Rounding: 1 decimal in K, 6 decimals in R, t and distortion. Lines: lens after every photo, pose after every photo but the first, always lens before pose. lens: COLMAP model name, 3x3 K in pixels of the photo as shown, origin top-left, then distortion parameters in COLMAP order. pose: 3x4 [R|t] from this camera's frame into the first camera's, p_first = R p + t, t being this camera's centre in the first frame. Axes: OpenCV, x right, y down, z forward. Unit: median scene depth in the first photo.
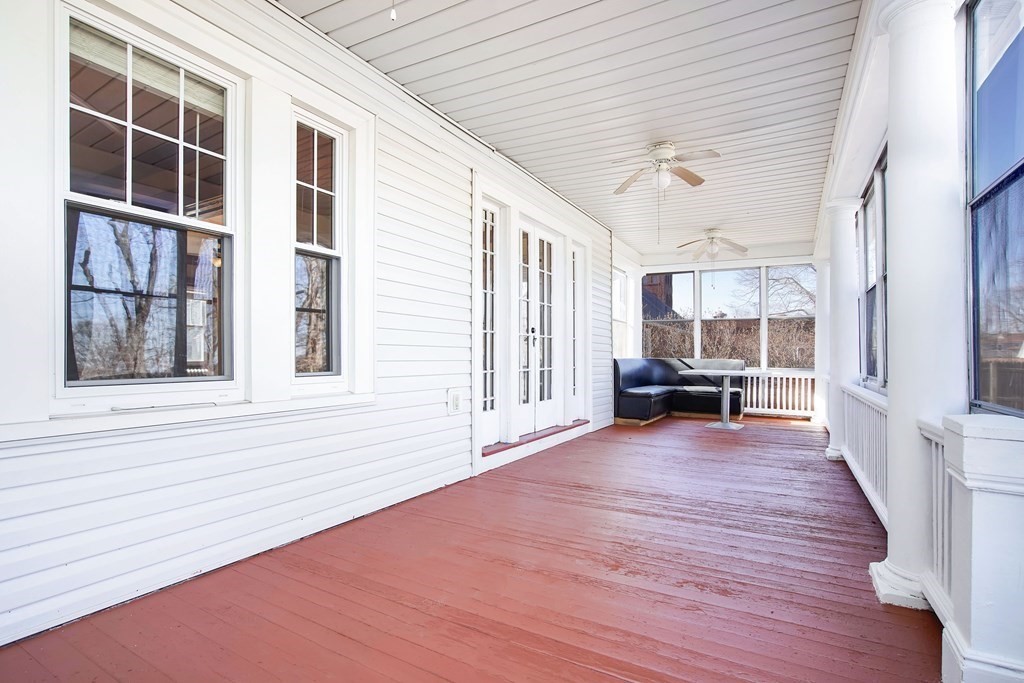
lens RADIAL K [[475.0, 0, 501.6], [0, 475.0, 351.1], [0, 0, 1]] dist [-0.051816, 0.000008]
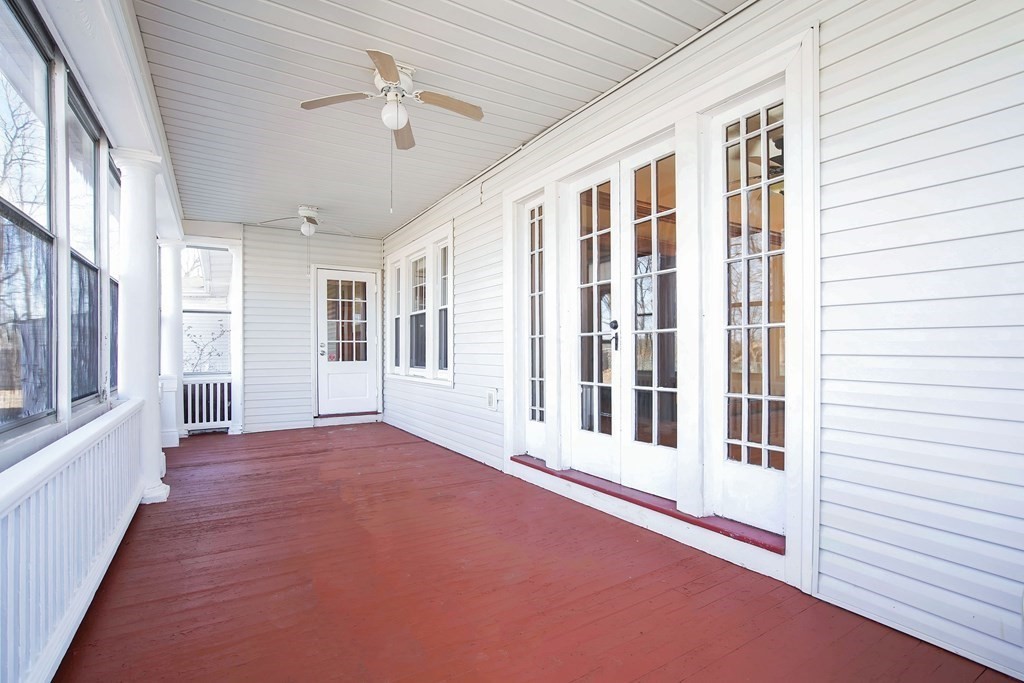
lens RADIAL K [[475.0, 0, 501.6], [0, 475.0, 351.1], [0, 0, 1]] dist [-0.051816, 0.000008]
pose [[-0.454867, 0.001894, -0.890558, 0.889780], [0.006967, 0.999975, -0.001432, -0.012266], [0.890532, -0.006856, -0.454868, 1.451544]]
